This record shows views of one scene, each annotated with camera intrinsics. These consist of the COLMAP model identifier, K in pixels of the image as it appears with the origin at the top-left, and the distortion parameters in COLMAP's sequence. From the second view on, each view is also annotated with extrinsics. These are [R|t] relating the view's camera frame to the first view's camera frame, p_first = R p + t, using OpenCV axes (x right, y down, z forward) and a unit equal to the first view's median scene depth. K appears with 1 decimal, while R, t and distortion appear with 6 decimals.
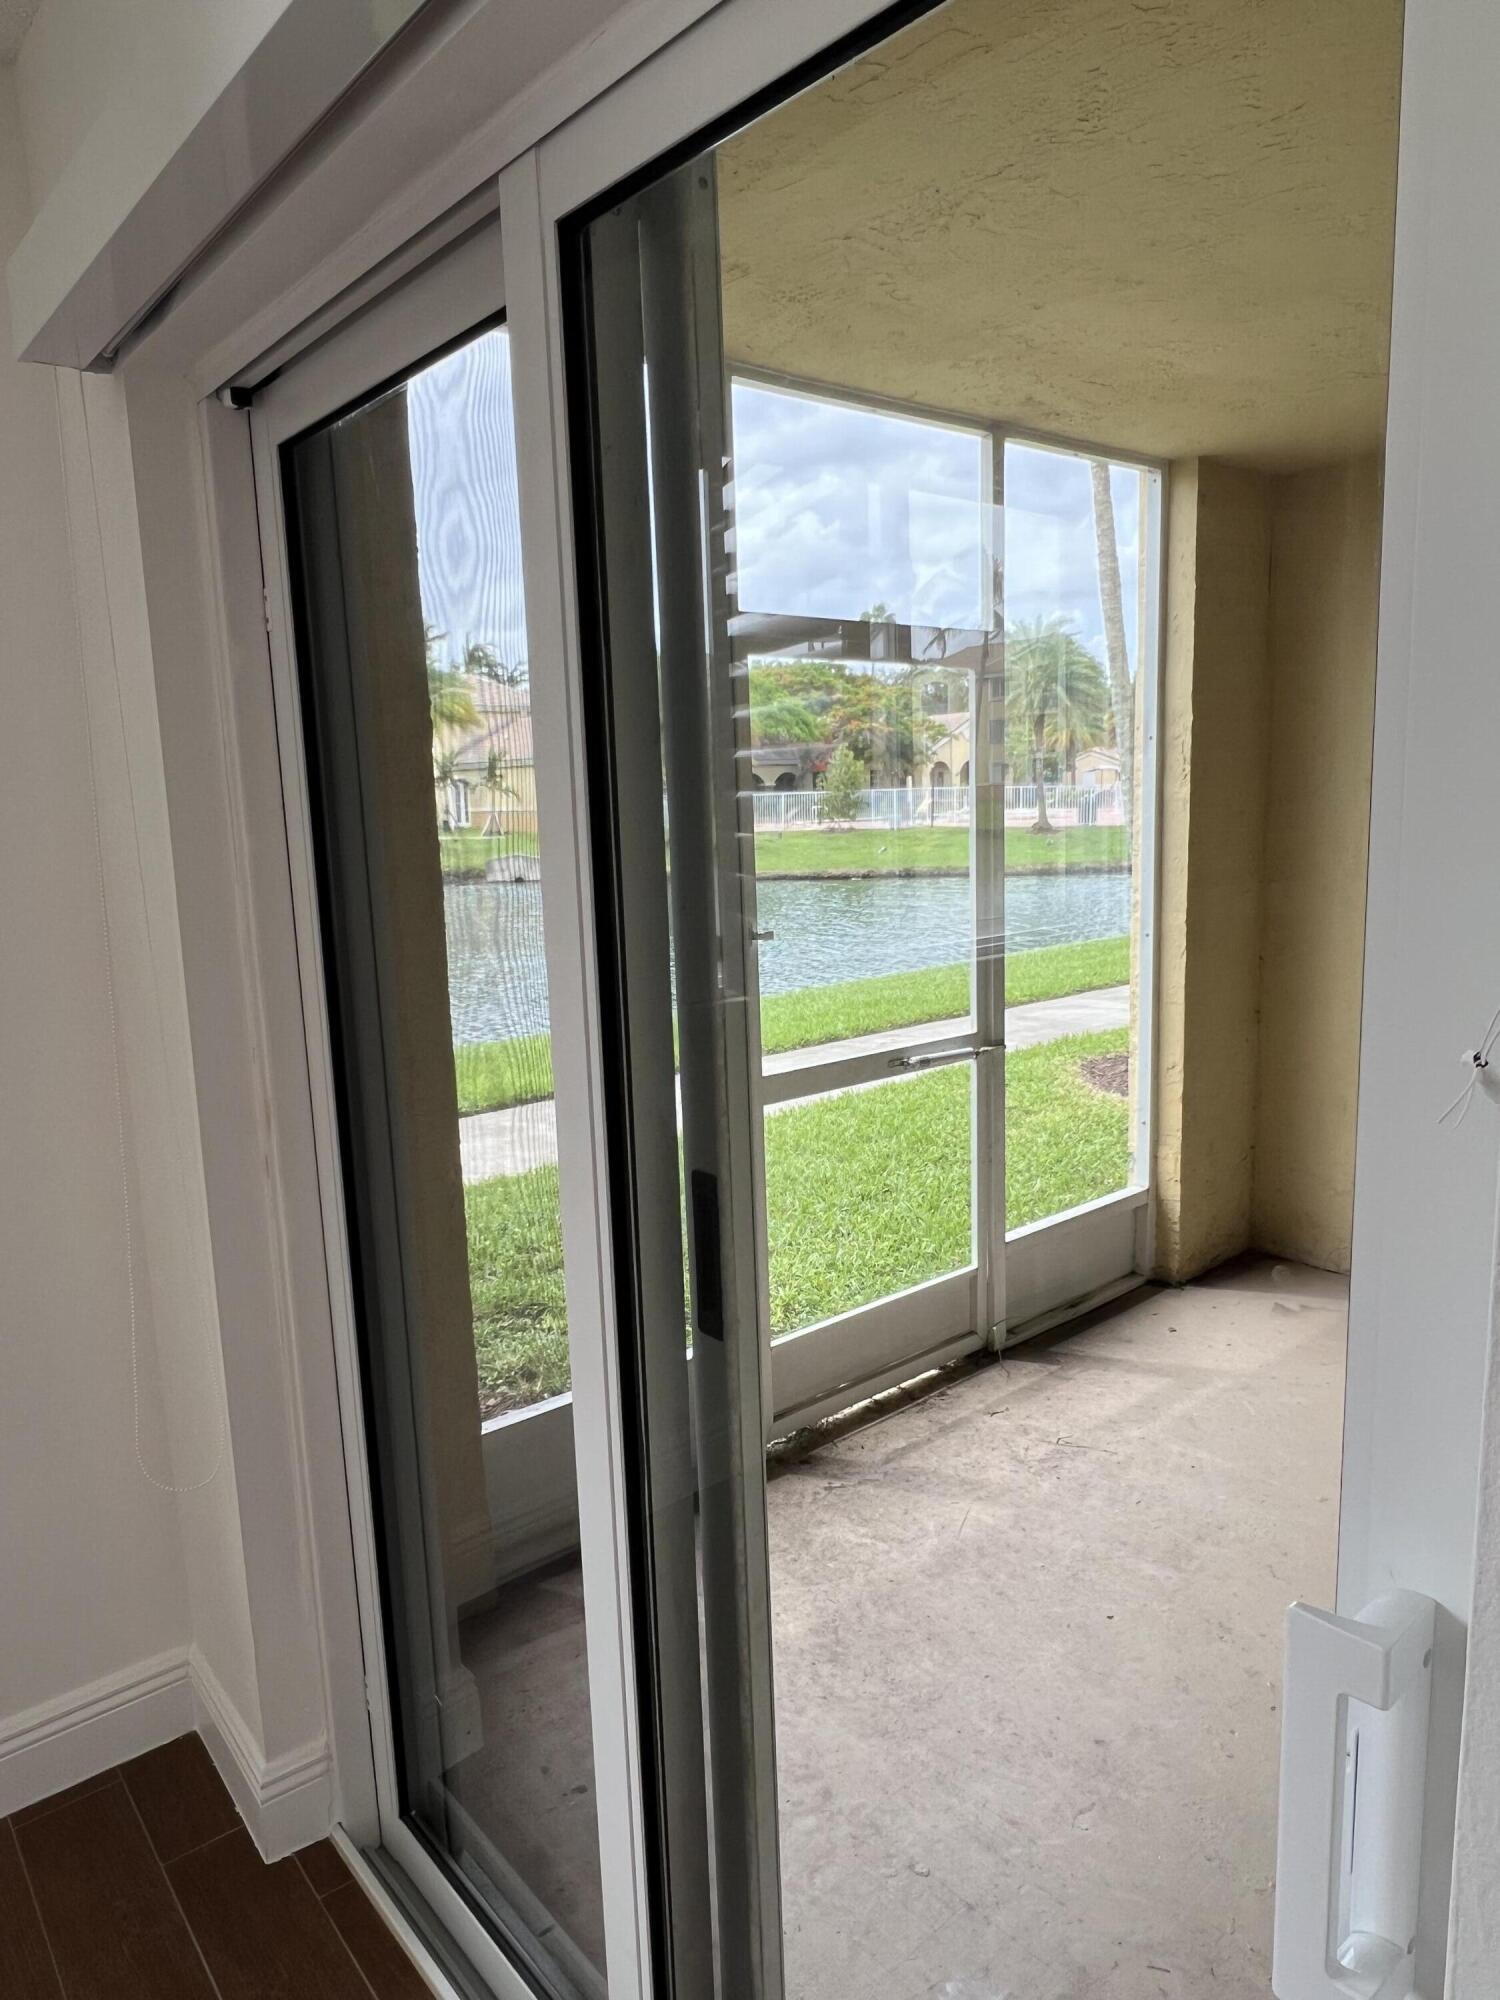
lens RADIAL K [[1304.8, 0, 744.6], [0, 1304.8, 998.8], [0, 0, 1]] dist [-0.006838, 0.001723]
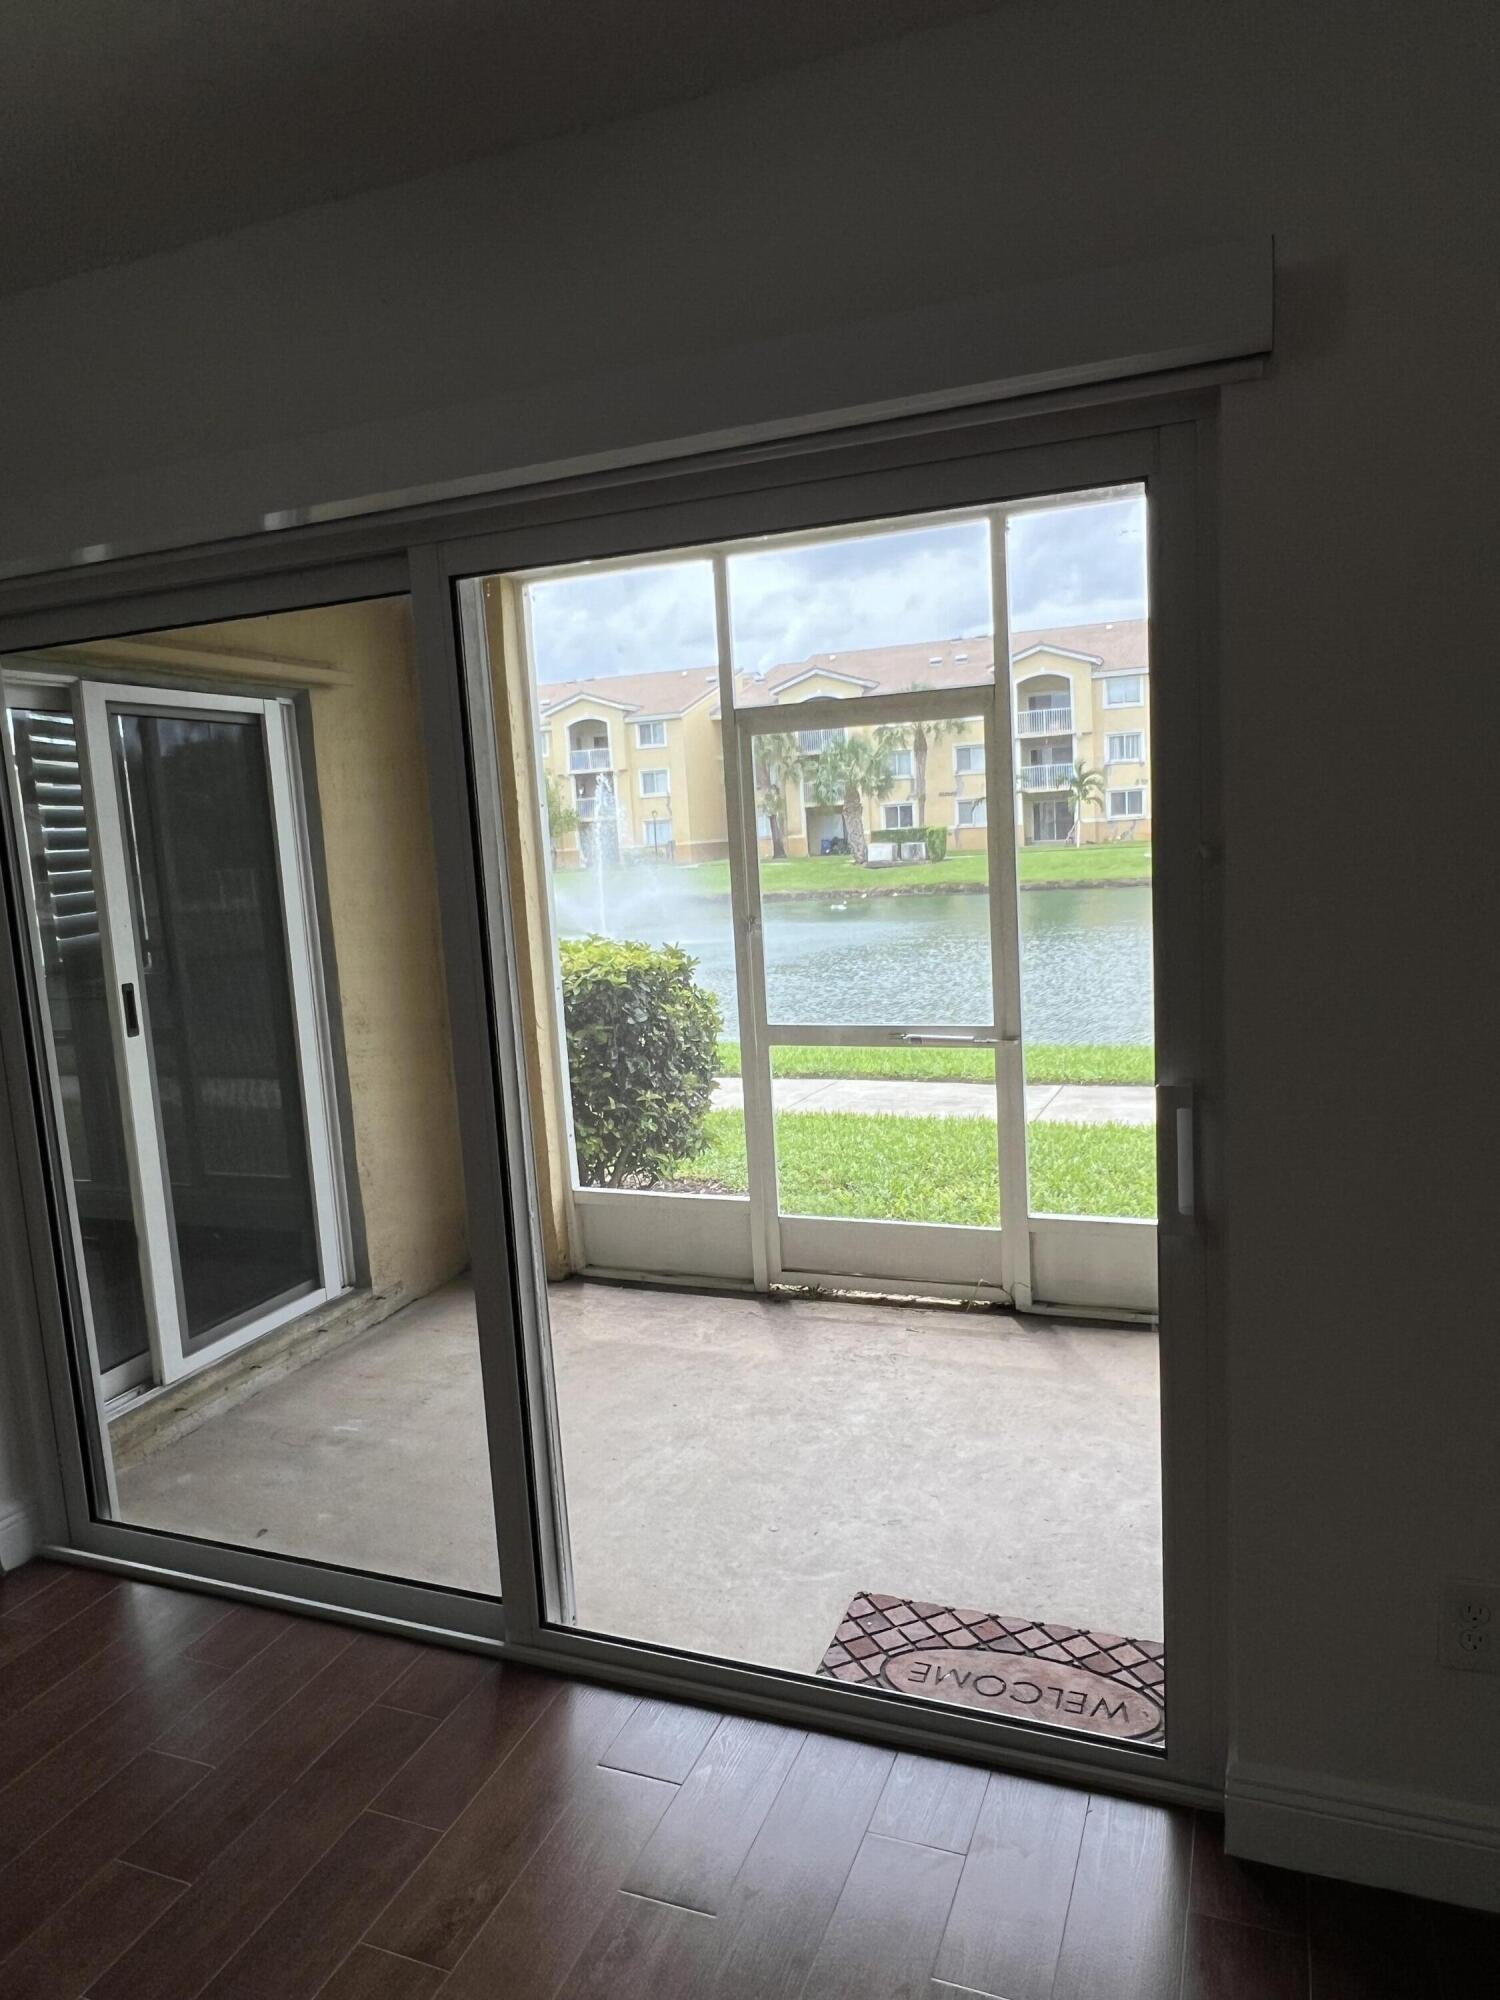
lens RADIAL K [[1304.8, 0, 749.5], [0, 1304.8, 993.6], [0, 0, 1]] dist [-0.006838, 0.001723]
pose [[0.480028, 0.115448, -0.869623, 1.265783], [-0.096542, 0.992234, 0.078435, -0.084838], [0.871925, 0.046304, 0.487446, 0.282029]]
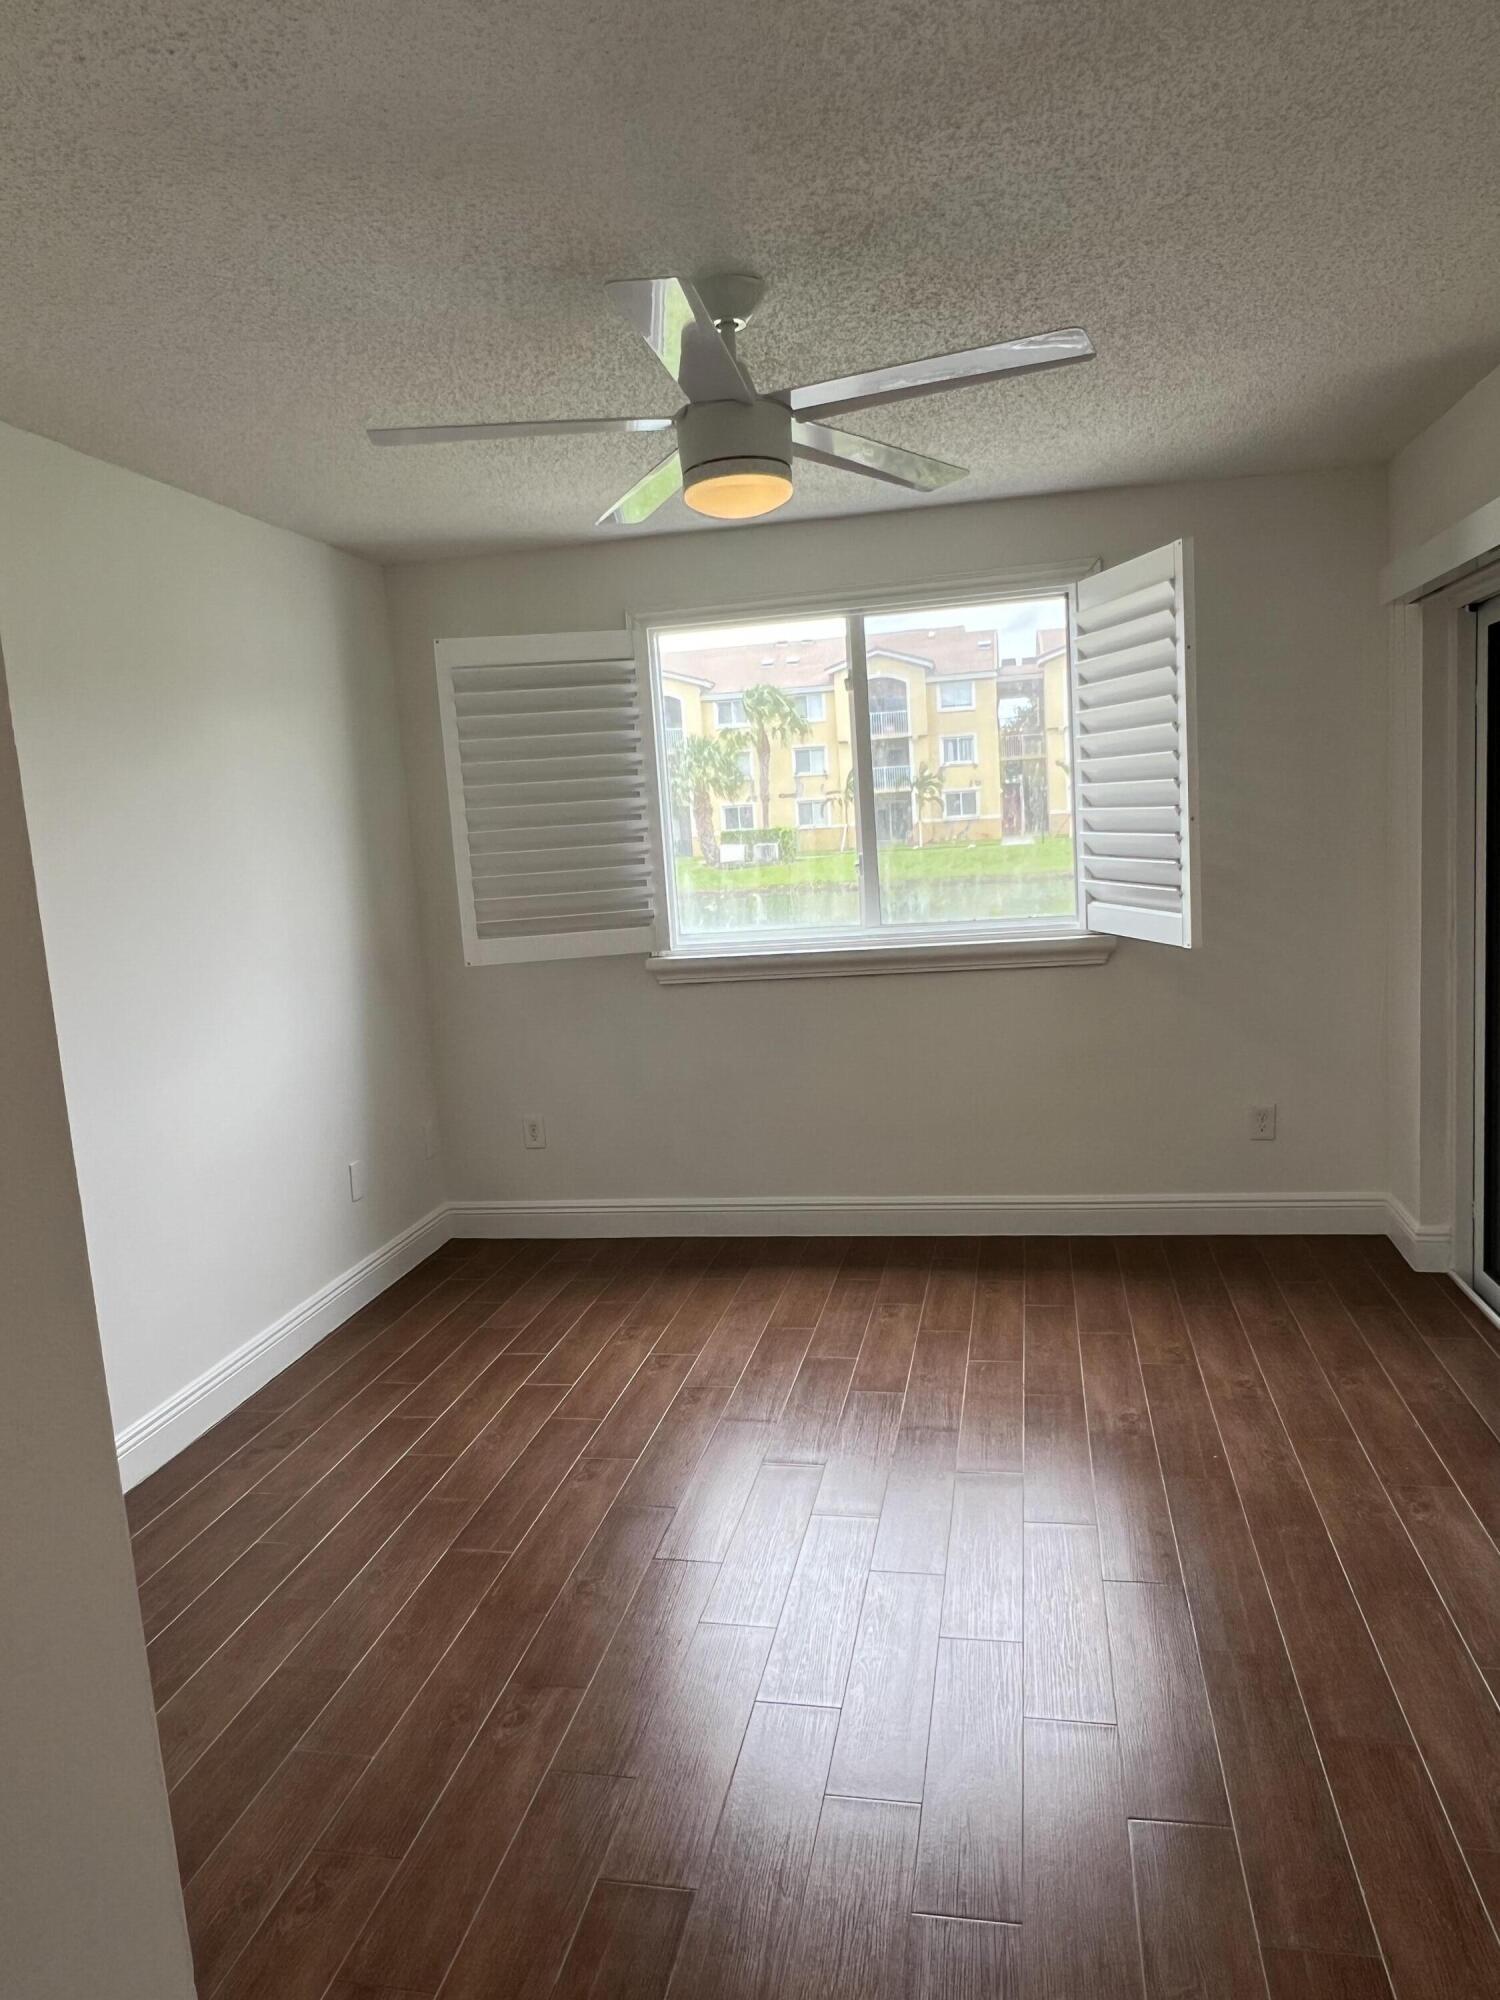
lens RADIAL K [[1304.8, 0, 751.3], [0, 1304.8, 989.5], [0, 0, 1]] dist [-0.006838, 0.001723]
pose [[0.635636, 0.093848, -0.766263, 0.313753], [-0.081820, 0.995182, 0.054012, 0.096890], [0.767641, 0.028364, 0.640253, -0.718165]]
